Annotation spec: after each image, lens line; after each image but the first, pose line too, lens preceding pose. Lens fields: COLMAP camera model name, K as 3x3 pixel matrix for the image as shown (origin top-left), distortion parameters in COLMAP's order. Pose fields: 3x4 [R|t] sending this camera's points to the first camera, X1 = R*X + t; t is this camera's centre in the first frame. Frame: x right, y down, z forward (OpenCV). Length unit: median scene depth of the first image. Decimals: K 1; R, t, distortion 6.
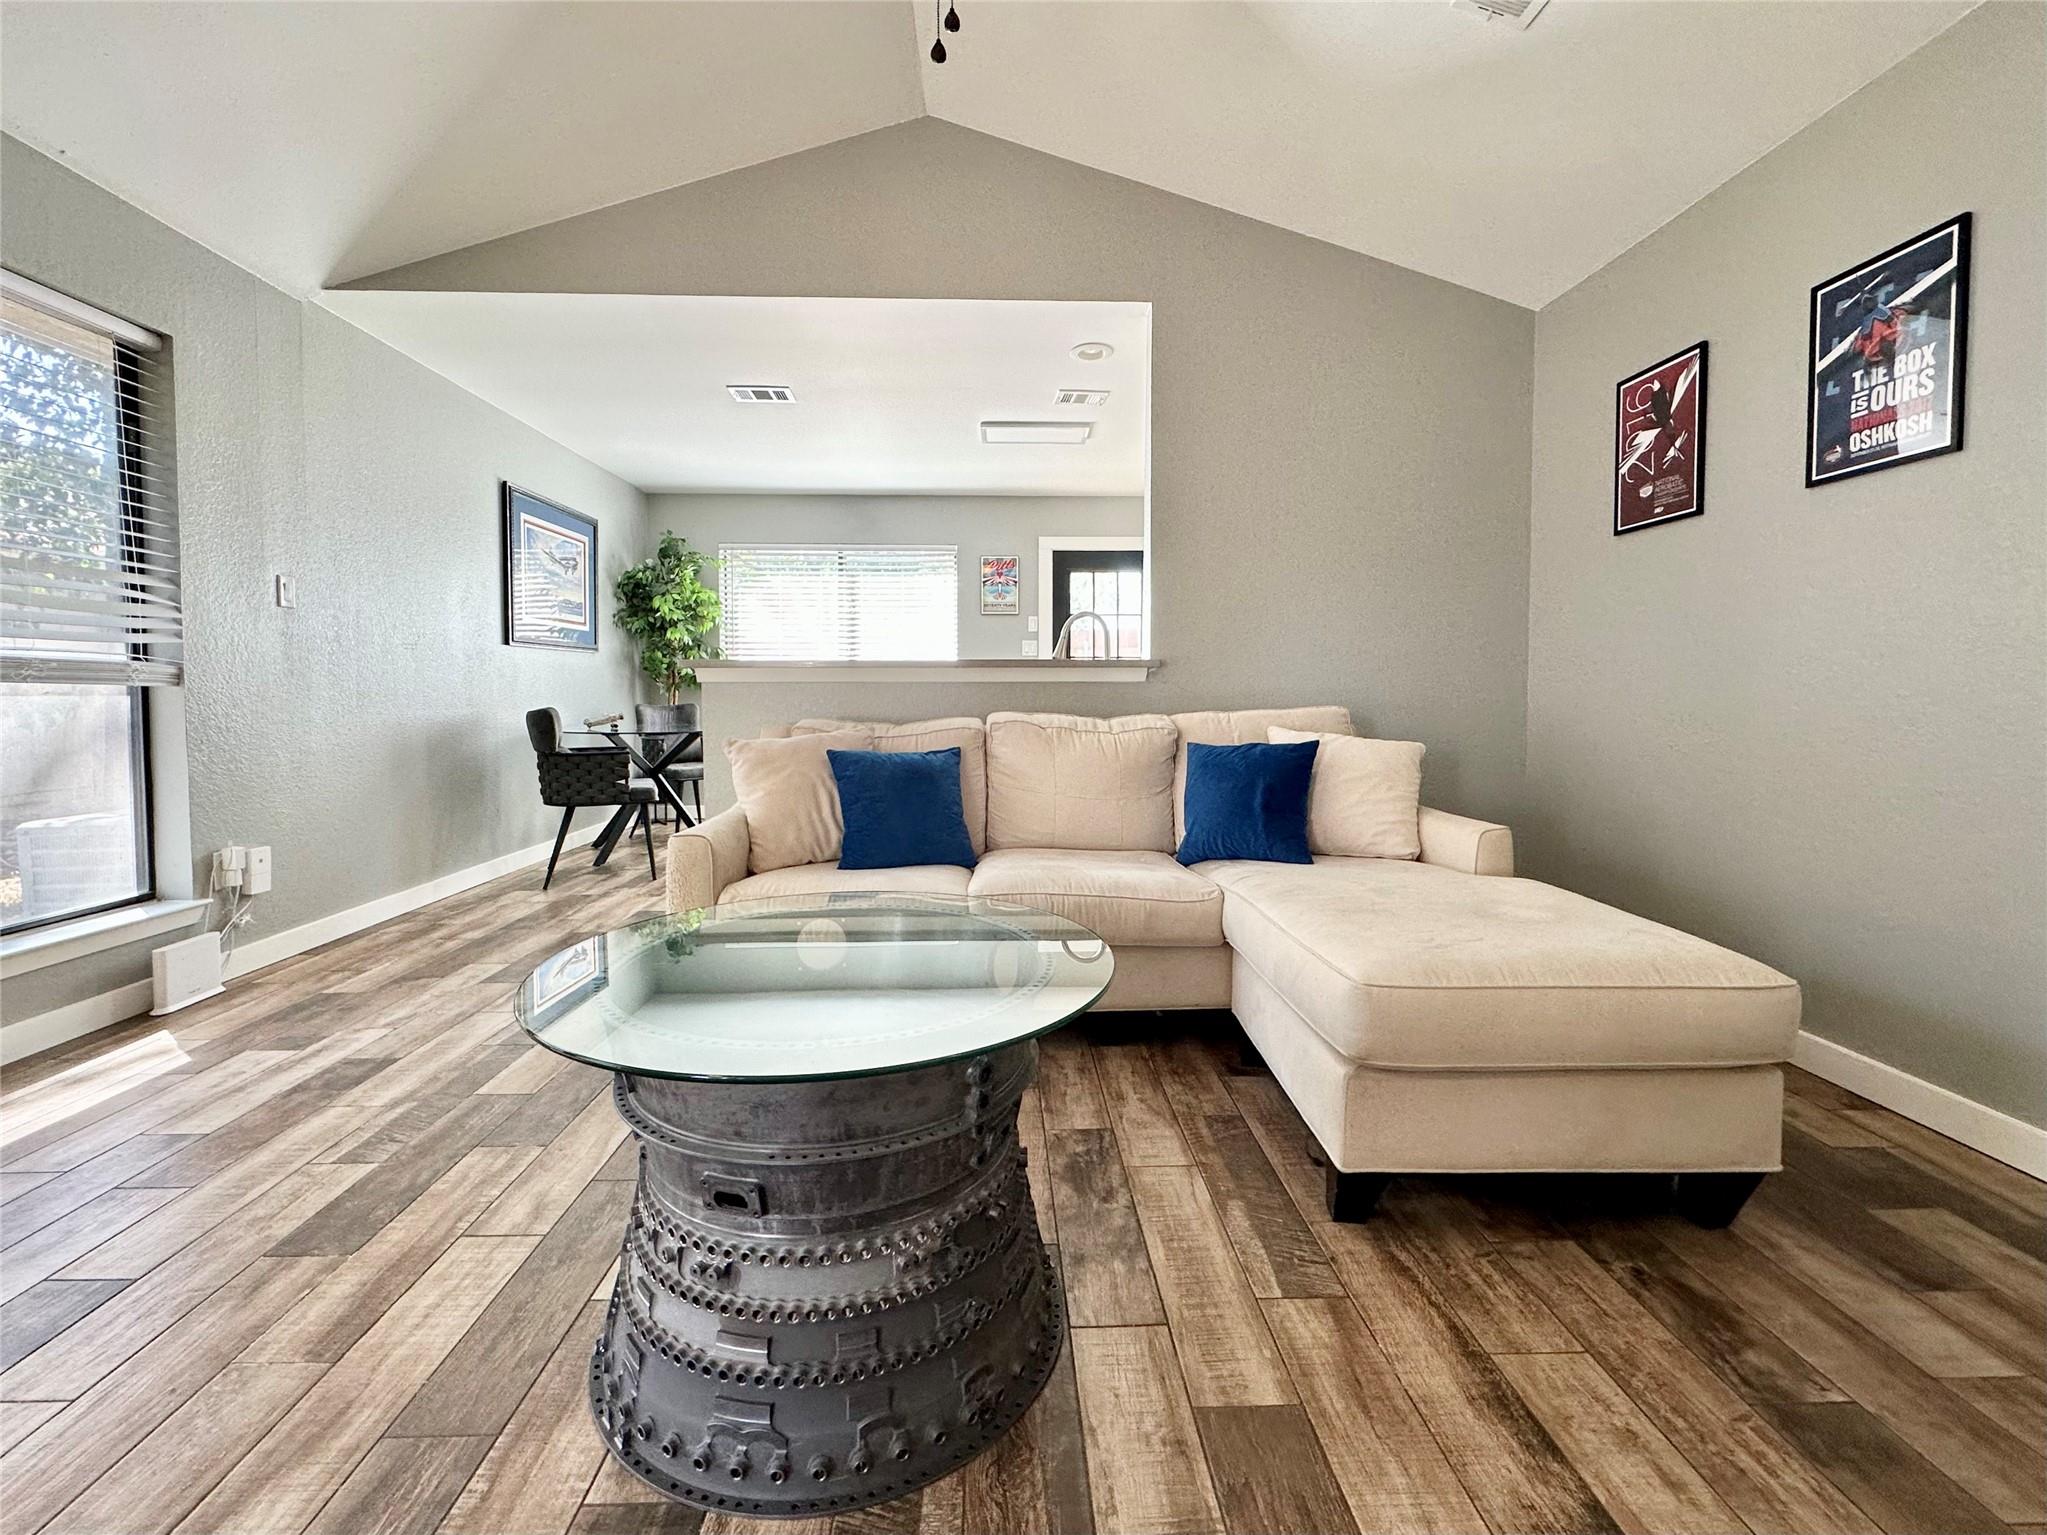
lens RADIAL K [[847.4, 0, 1025.6], [0, 847.4, 742.7], [0, 0, 1]] dist [-0.004848, 0.001553]
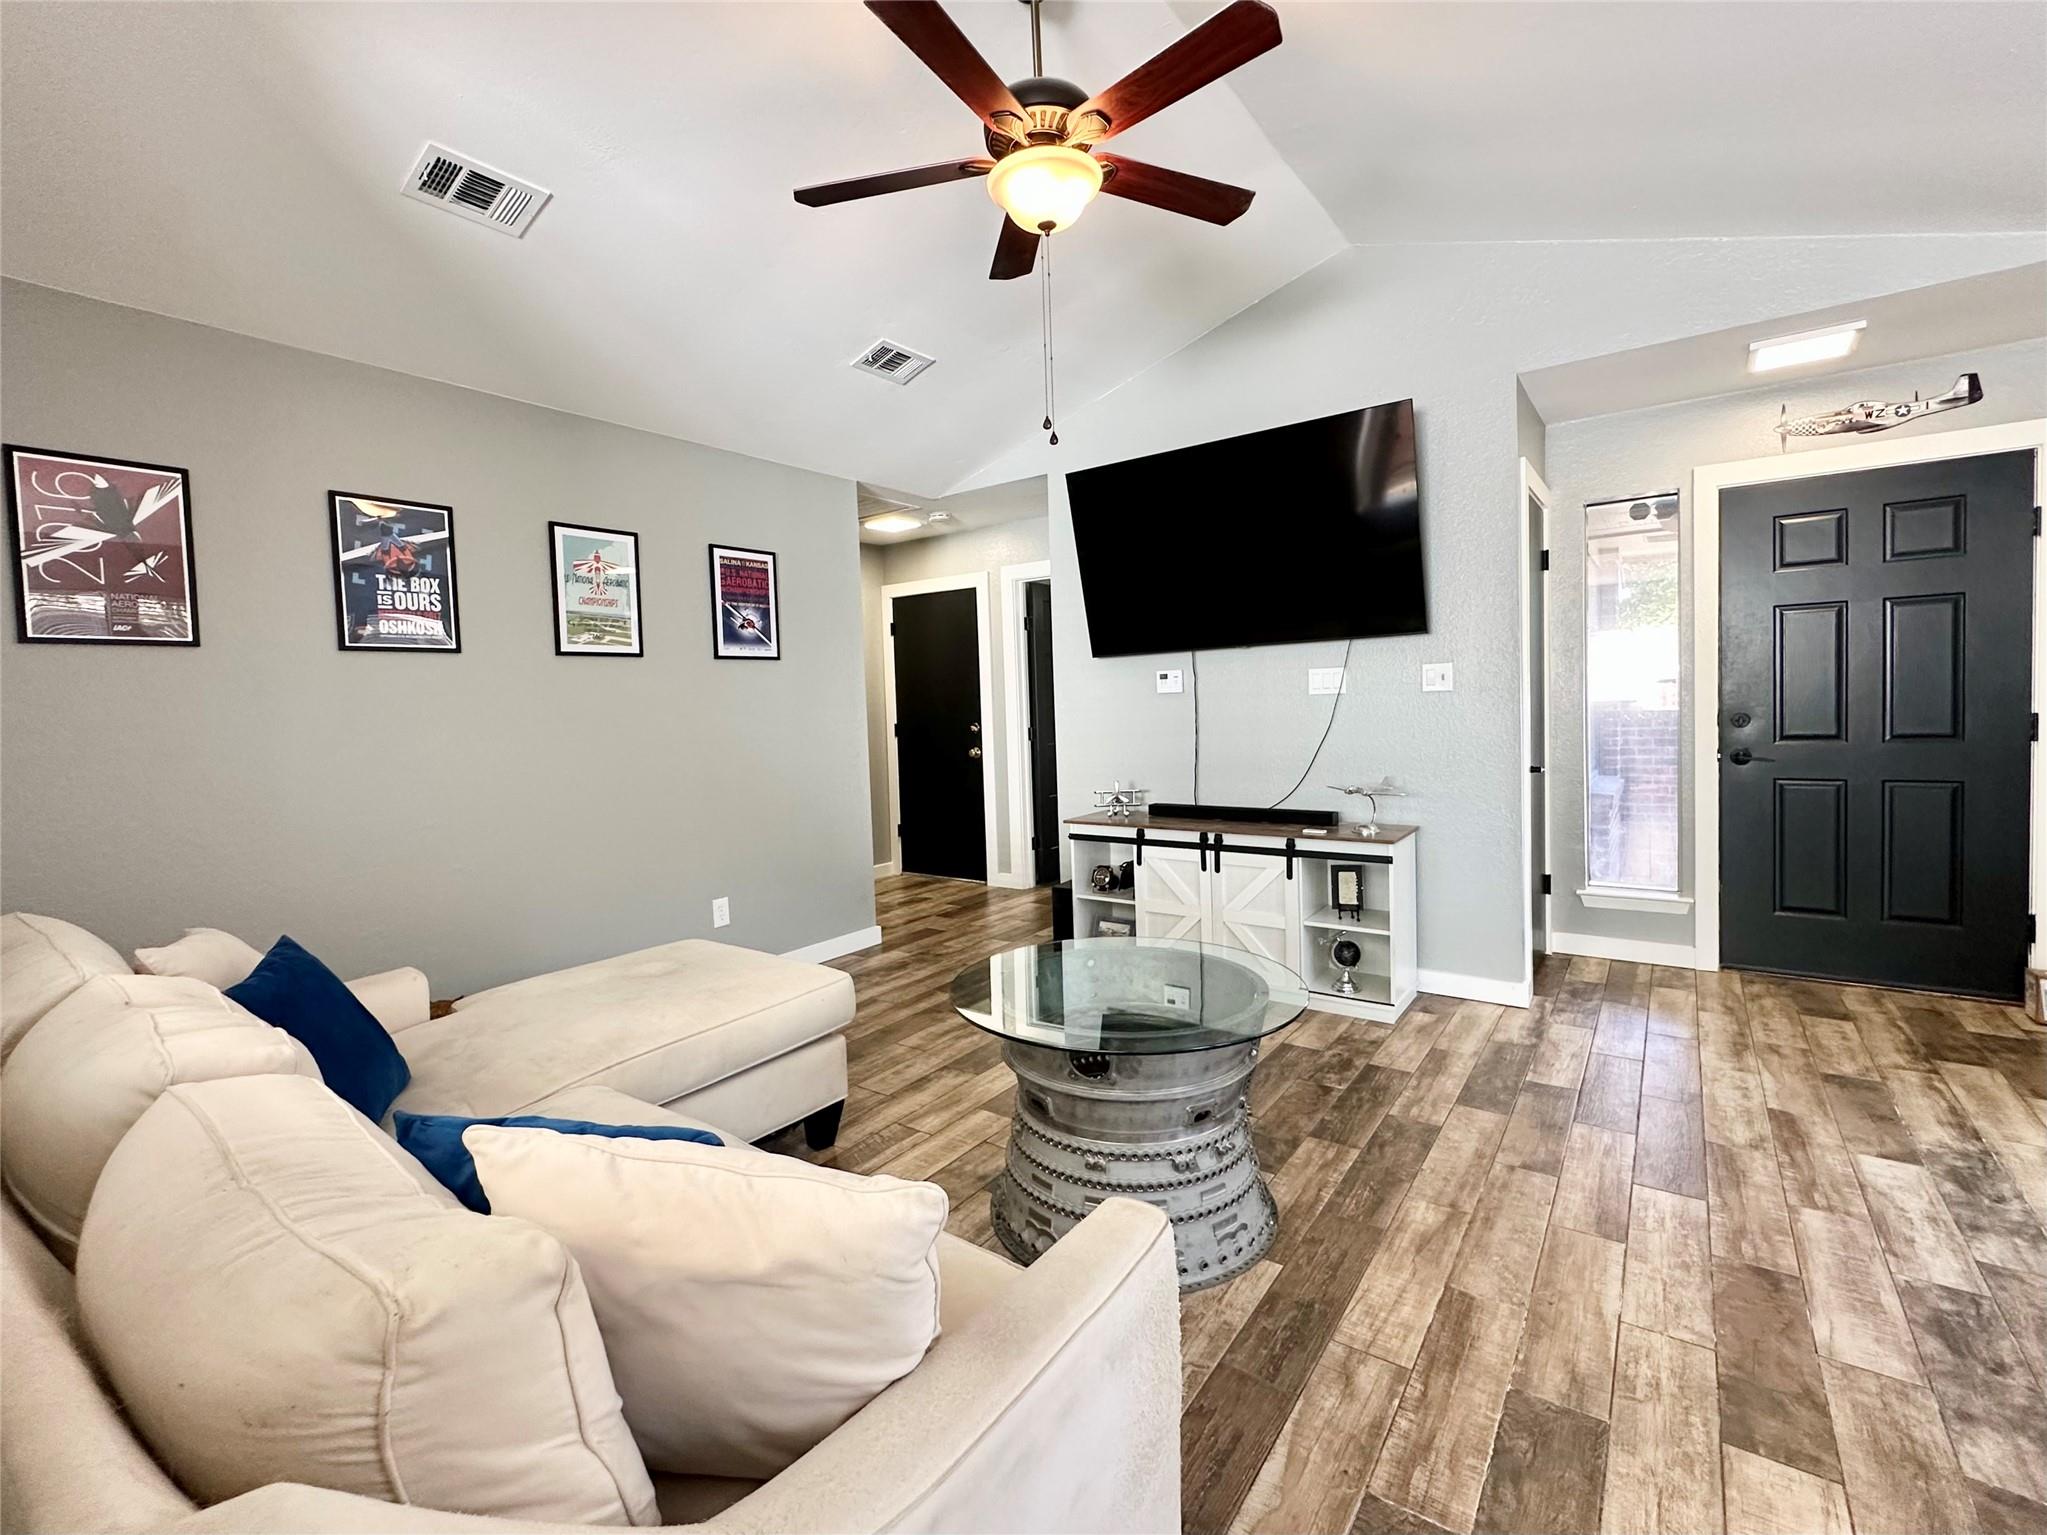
lens RADIAL K [[897.3, 0, 1023.1], [0, 897.3, 753.6], [0, 0, 1]] dist [-0.008508, 0.000782]
pose [[-0.777300, -0.006790, 0.629094, -0.561458], [0.074716, 0.991869, 0.103024, -0.175944], [-0.624678, 0.127084, -0.770472, 1.167985]]
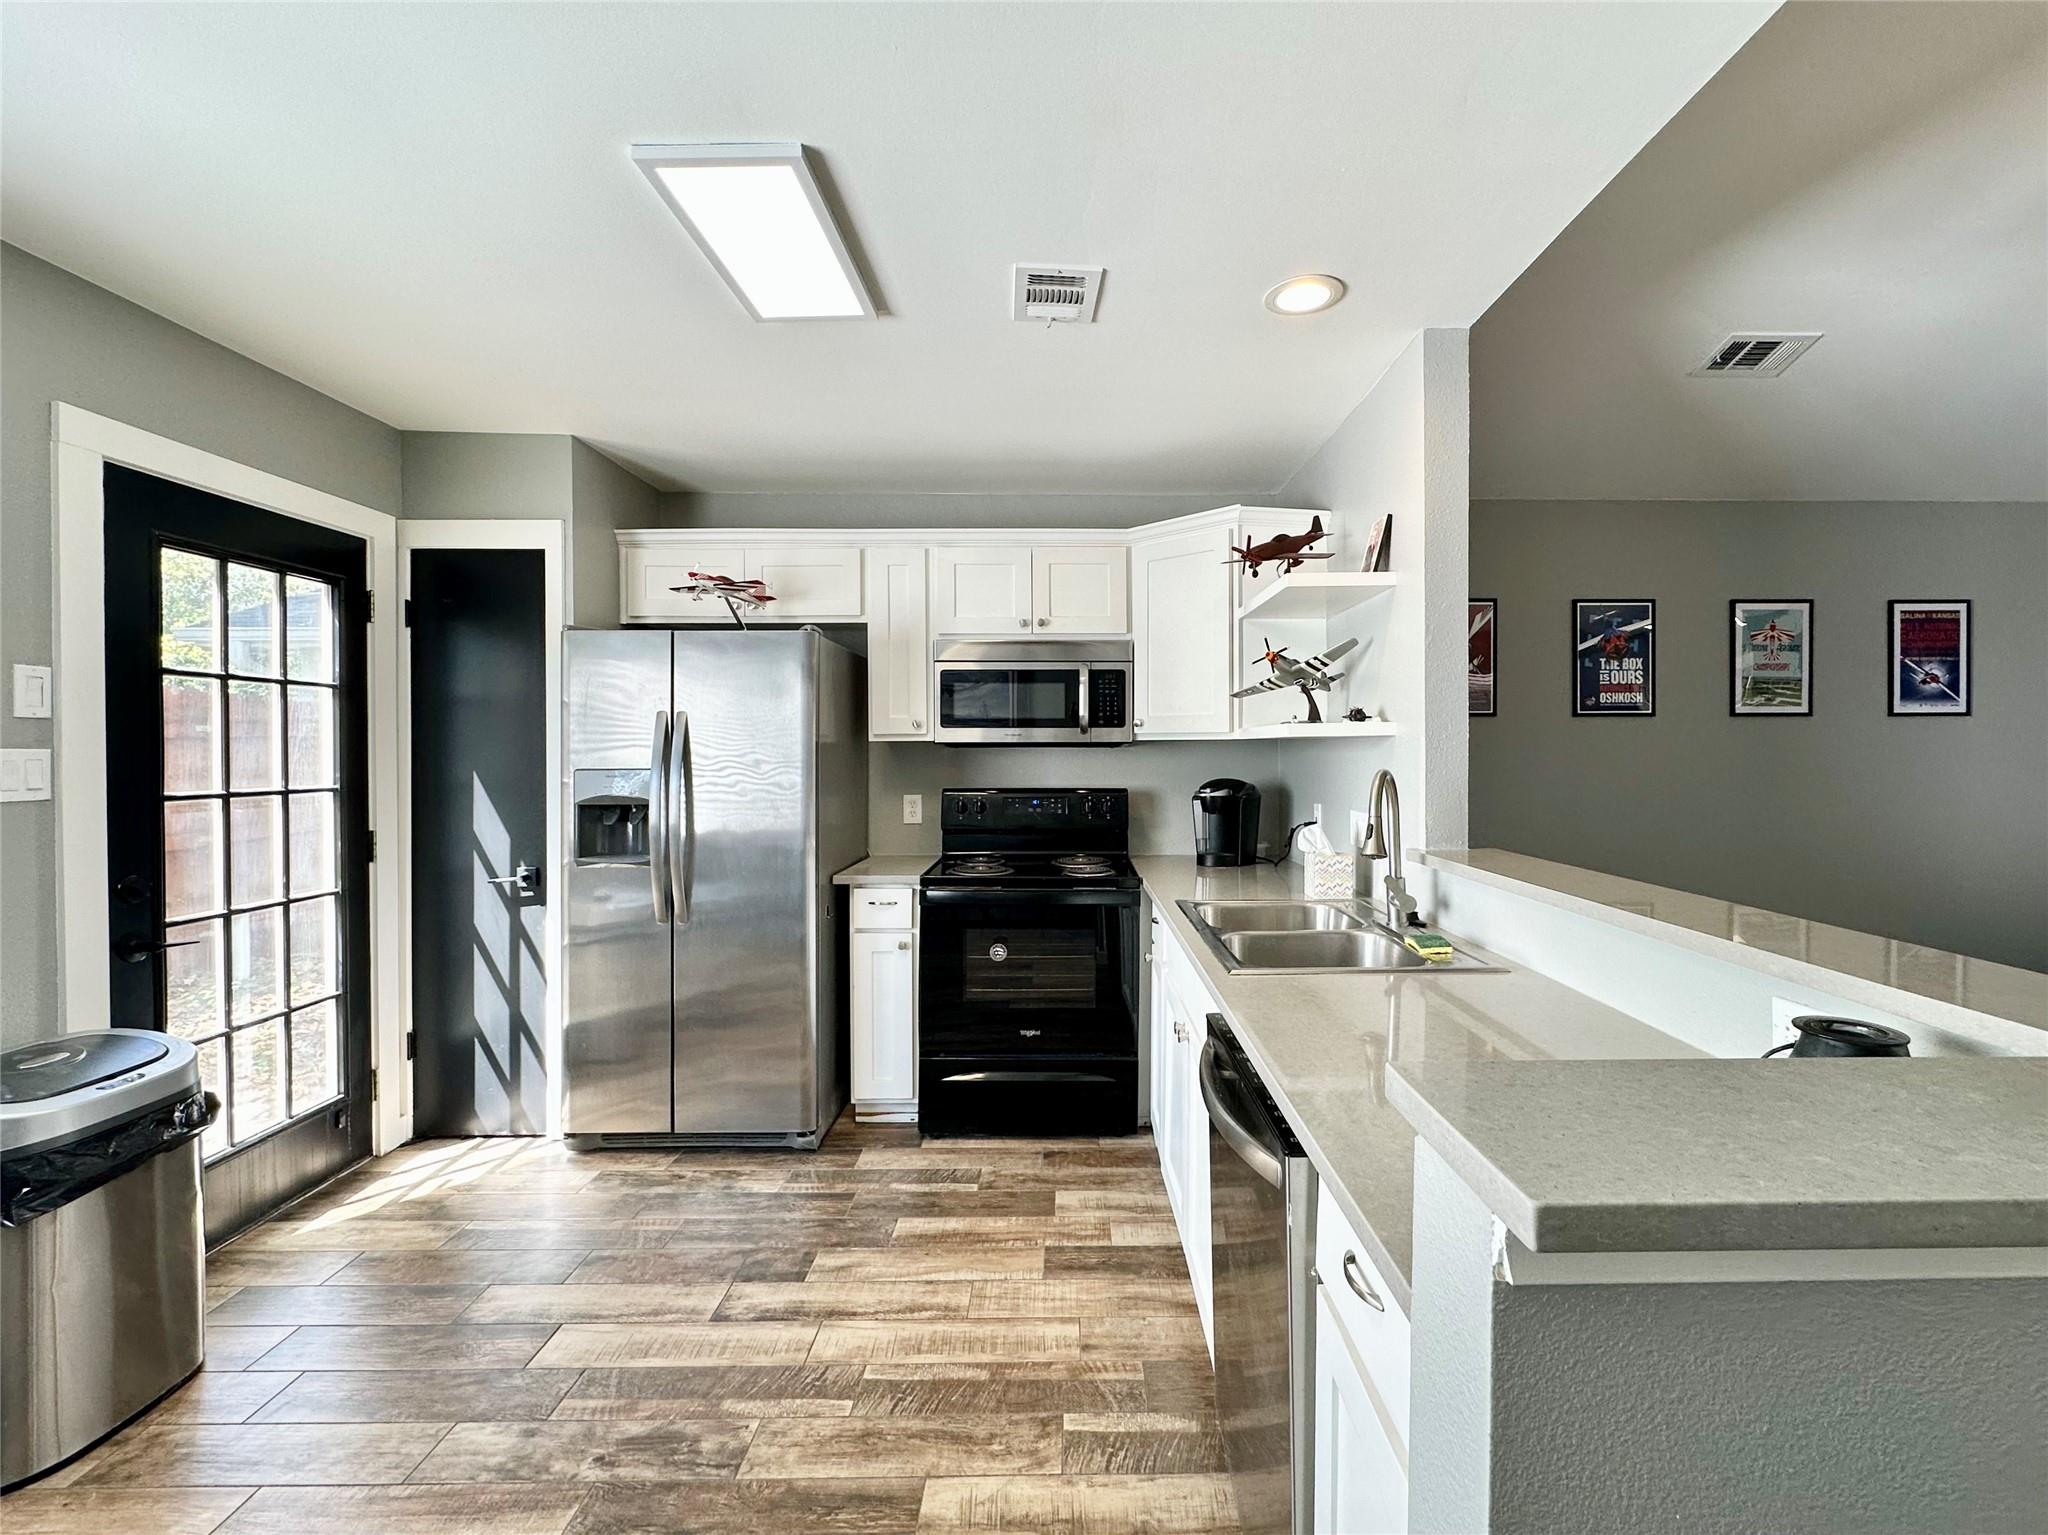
lens RADIAL K [[892.1, 0, 1075.7], [0, 892.1, 756.3], [0, 0, 1]] dist [-0.003608, 0.001986]
pose [[0.023279, -0.003902, 0.999721, -0.710682], [0.066007, 0.997816, 0.002358, -0.243276], [-0.997548, 0.065934, 0.023486, 1.617906]]
